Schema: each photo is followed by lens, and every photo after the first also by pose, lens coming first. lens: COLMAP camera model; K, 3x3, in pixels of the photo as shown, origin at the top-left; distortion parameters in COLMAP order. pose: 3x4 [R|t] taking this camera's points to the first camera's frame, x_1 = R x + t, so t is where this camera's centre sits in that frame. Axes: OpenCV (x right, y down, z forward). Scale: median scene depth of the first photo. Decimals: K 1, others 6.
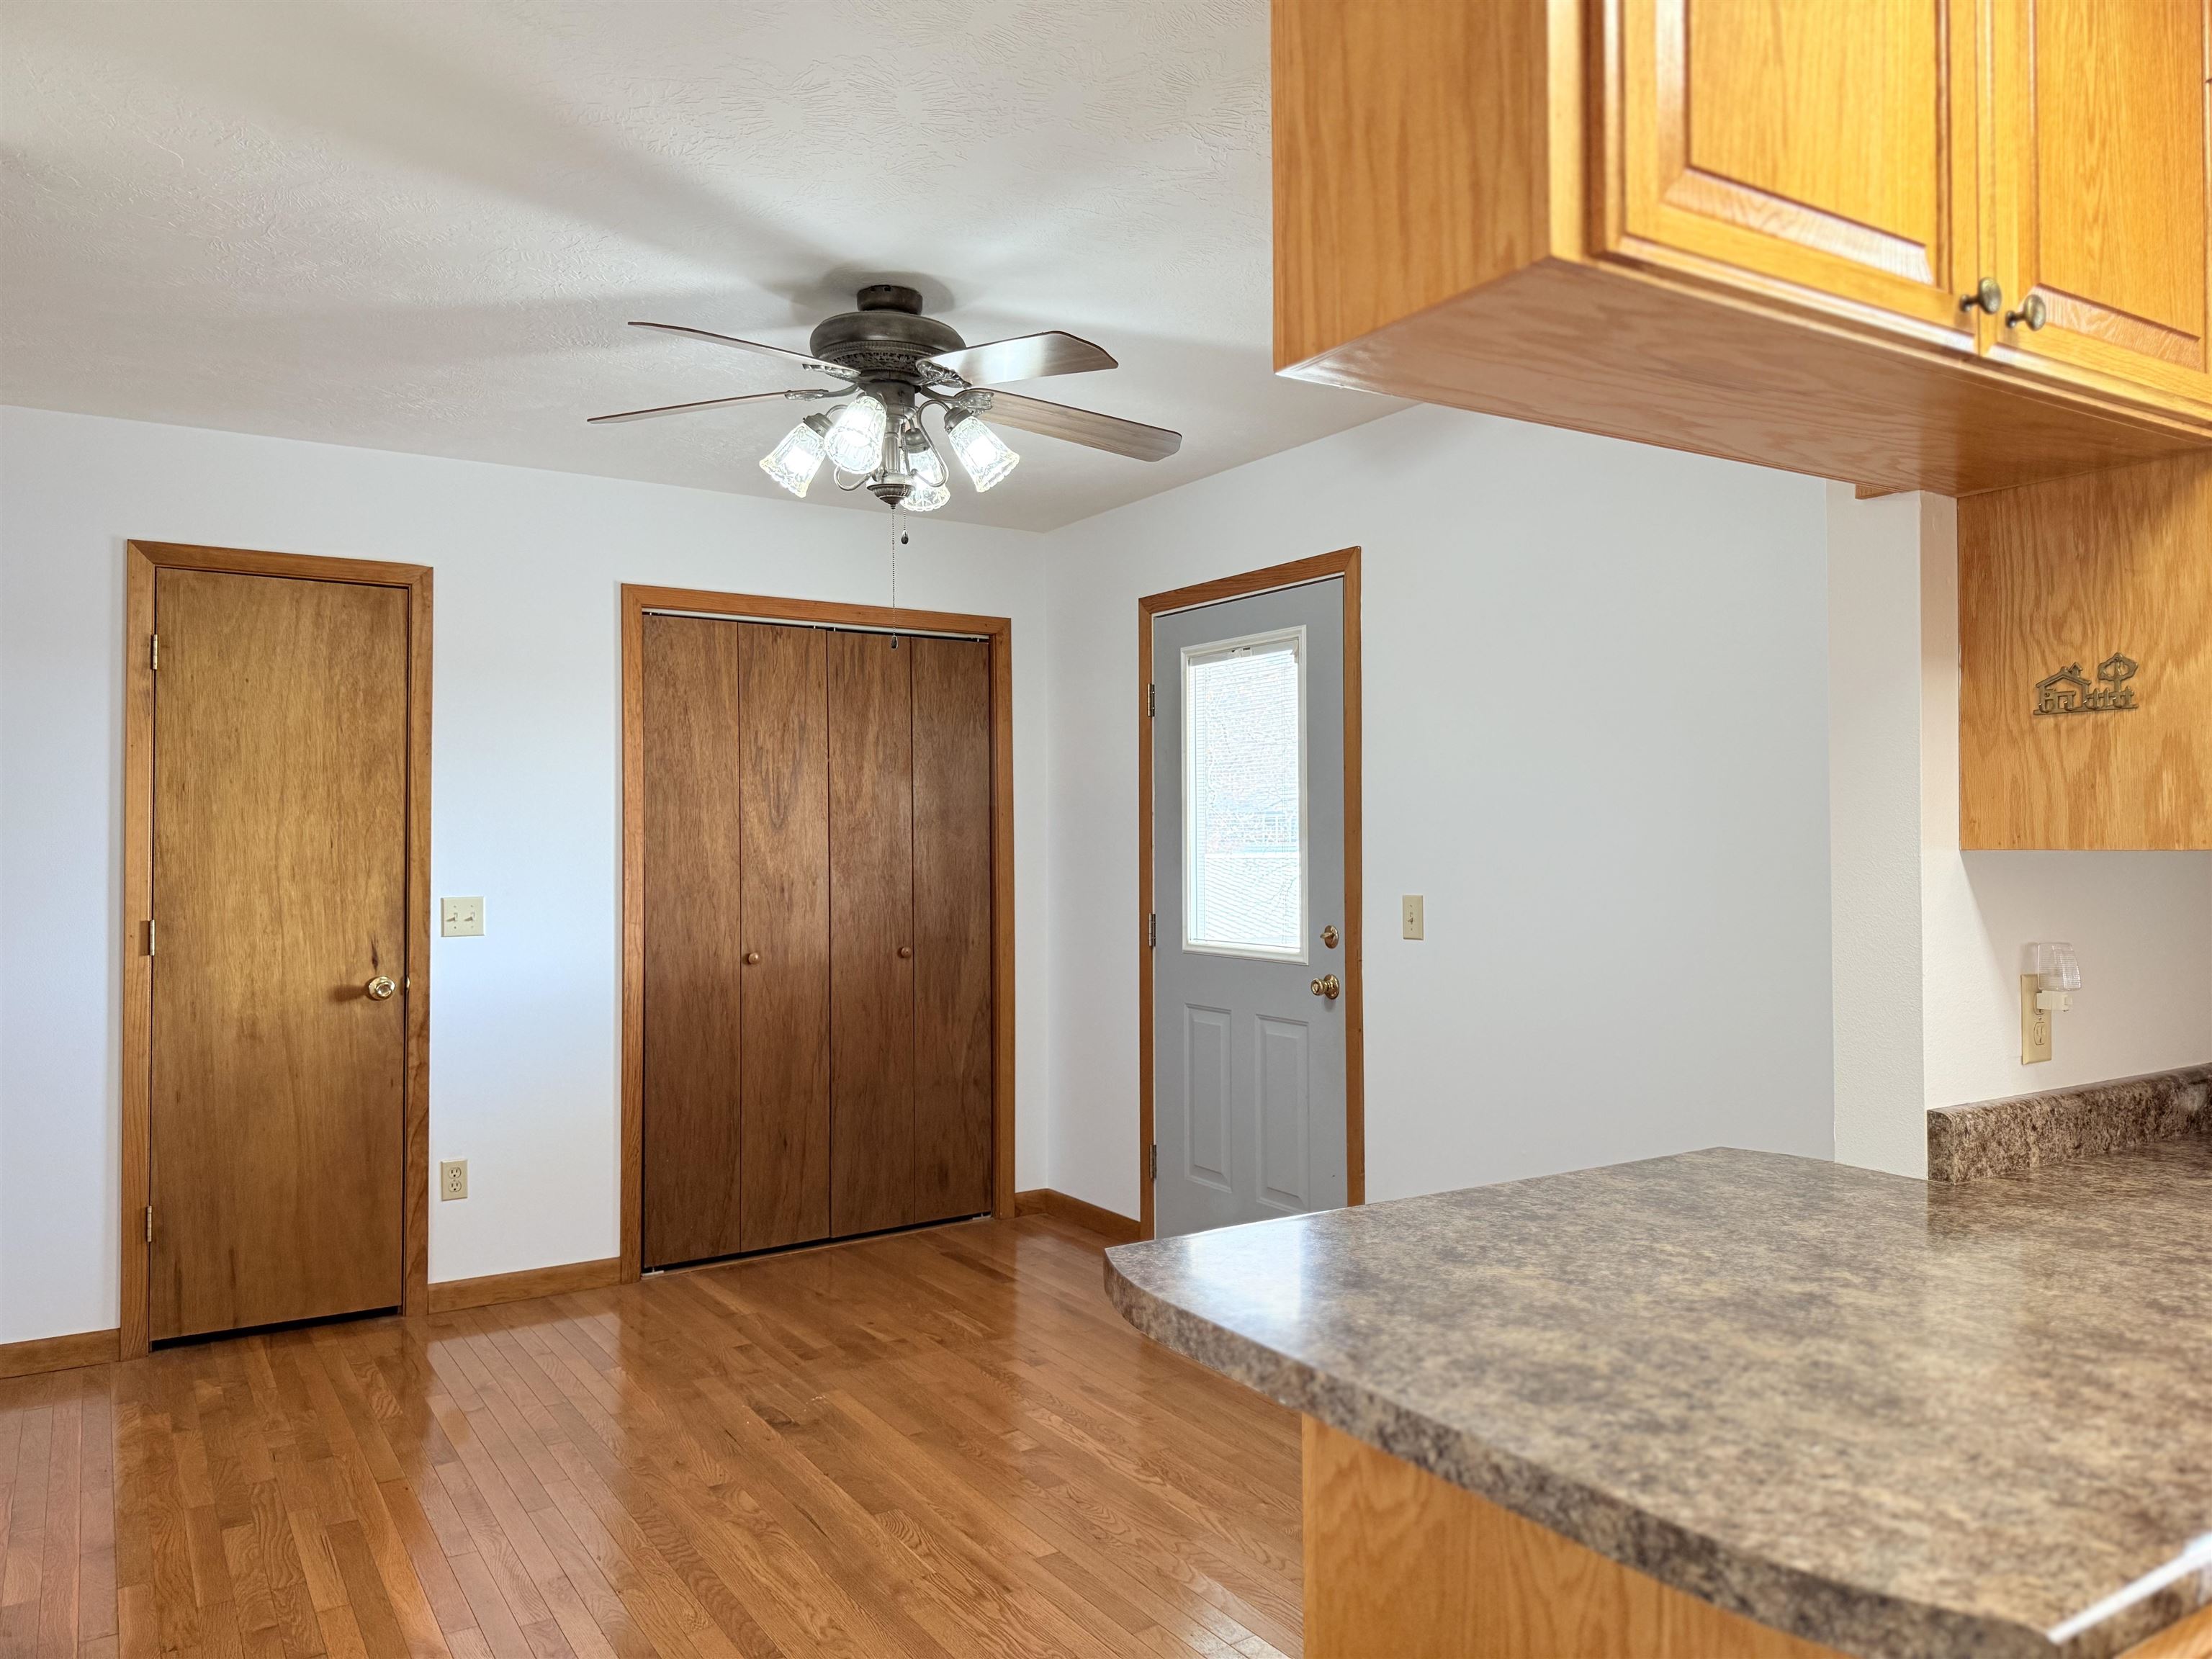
lens RADIAL K [[1541.0, 0, 1114.3], [0, 1541.0, 834.2], [0, 0, 1]] dist [0.034220, -0.011183]
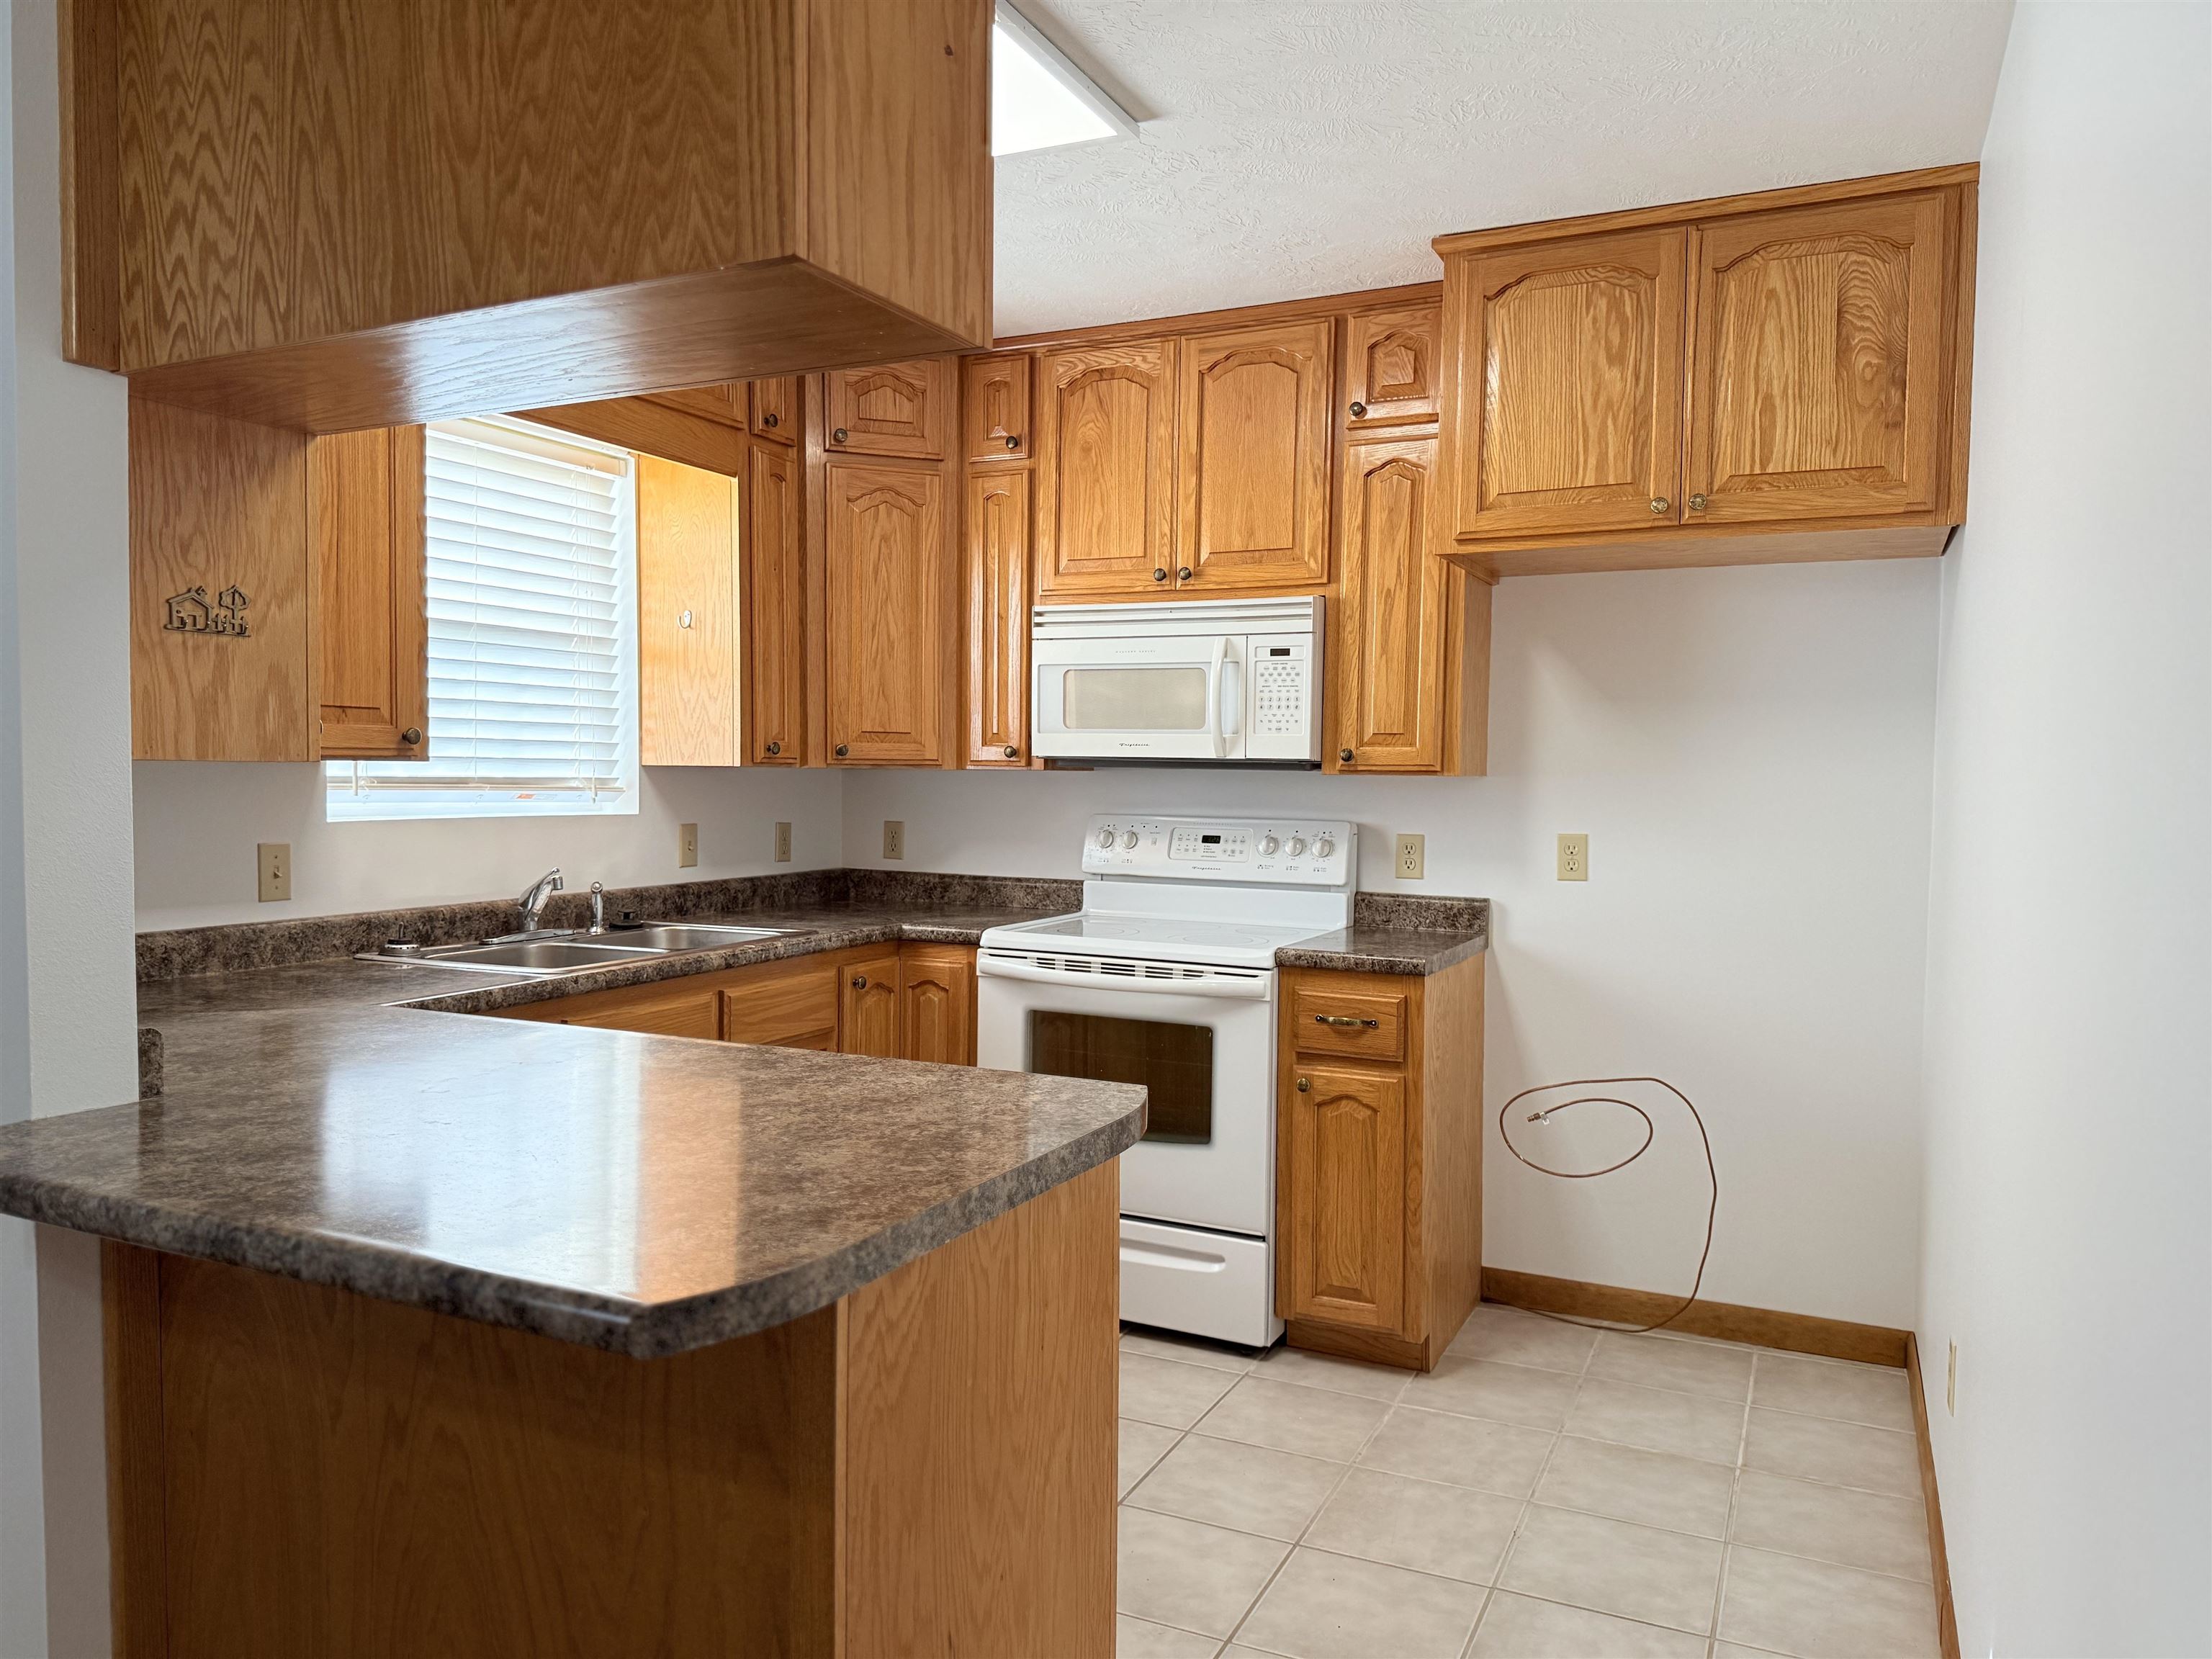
lens RADIAL K [[1541.0, 0, 1100.4], [0, 1541.0, 837.6], [0, 0, 1]] dist [0.034220, -0.011183]
pose [[-0.520316, -0.035438, 0.853238, -0.637228], [-0.011679, 0.999340, 0.034384, 0.019319], [-0.853894, 0.007926, -0.520387, 1.042868]]
